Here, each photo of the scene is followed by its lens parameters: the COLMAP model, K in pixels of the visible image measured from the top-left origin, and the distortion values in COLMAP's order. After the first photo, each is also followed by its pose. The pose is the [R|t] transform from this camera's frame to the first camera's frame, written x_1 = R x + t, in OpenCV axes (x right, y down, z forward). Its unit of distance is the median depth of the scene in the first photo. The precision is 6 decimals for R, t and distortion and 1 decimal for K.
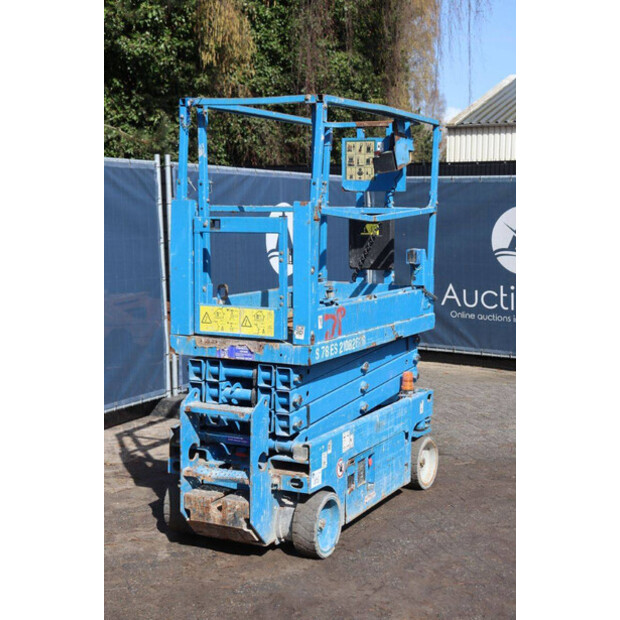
lens RADIAL K [[1040.4, 0, 312.6], [0, 1040.4, 310.0], [0, 0, 1]] dist [0.145807, 0.000000]
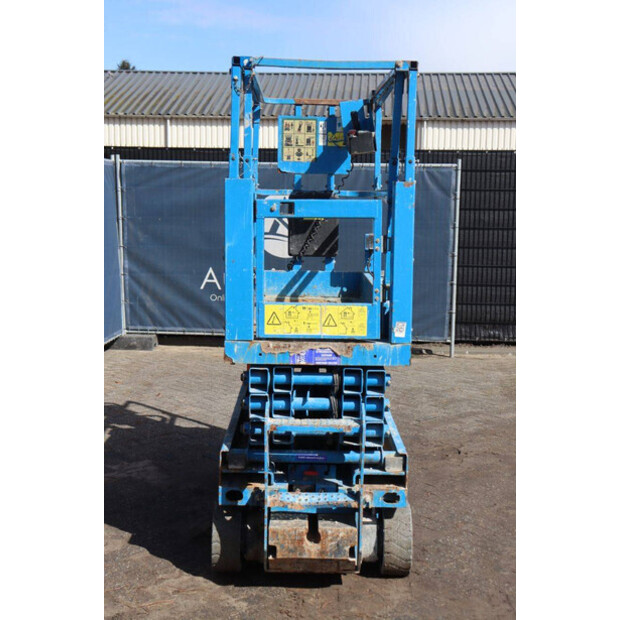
lens RADIAL K [[933.5, 0, 310.6], [0, 933.5, 307.3], [0, 0, 1]] dist [0.097576, 0.000000]
pose [[0.888140, -0.048983, 0.456955, -0.420391], [0.038916, 0.998748, 0.031423, -0.024282], [-0.457922, -0.010125, 0.888935, 0.307429]]
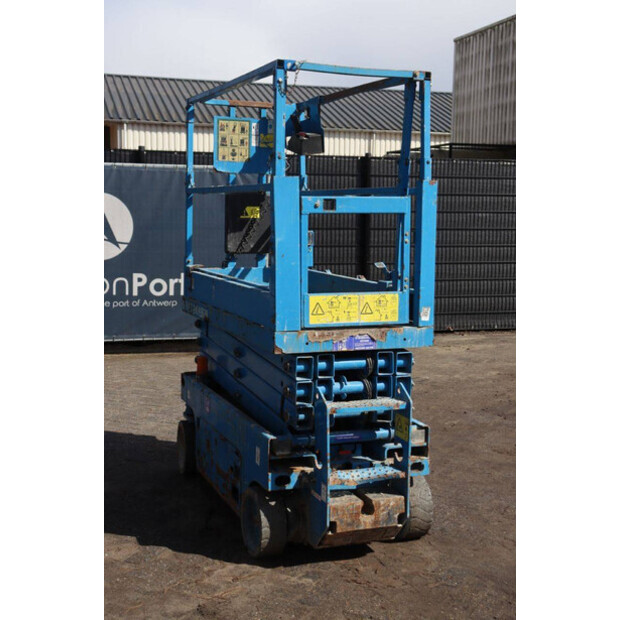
lens RADIAL K [[930.4, 0, 313.5], [0, 930.4, 312.8], [0, 0, 1]] dist [0.095368, 0.000000]
pose [[0.666796, -0.085932, 0.740269, -0.695437], [0.069406, 0.996173, 0.053120, -0.031991], [-0.742001, 0.015959, 0.670209, 0.461517]]
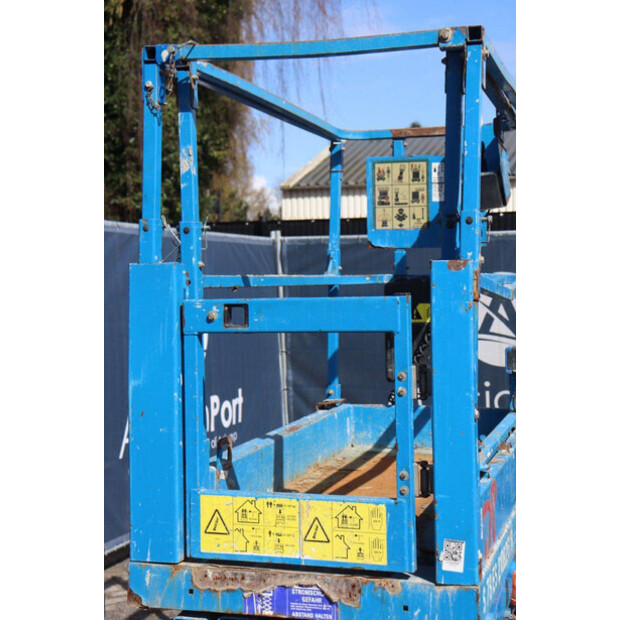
lens RADIAL K [[1115.3, 0, 308.0], [0, 1115.3, 308.5], [0, 0, 1]] dist [0.195410, 0.000000]
pose [[0.983416, -0.024932, 0.179644, -0.147147], [0.038029, 0.996834, -0.069833, -0.048959], [-0.177334, 0.075507, 0.981250, 0.505641]]
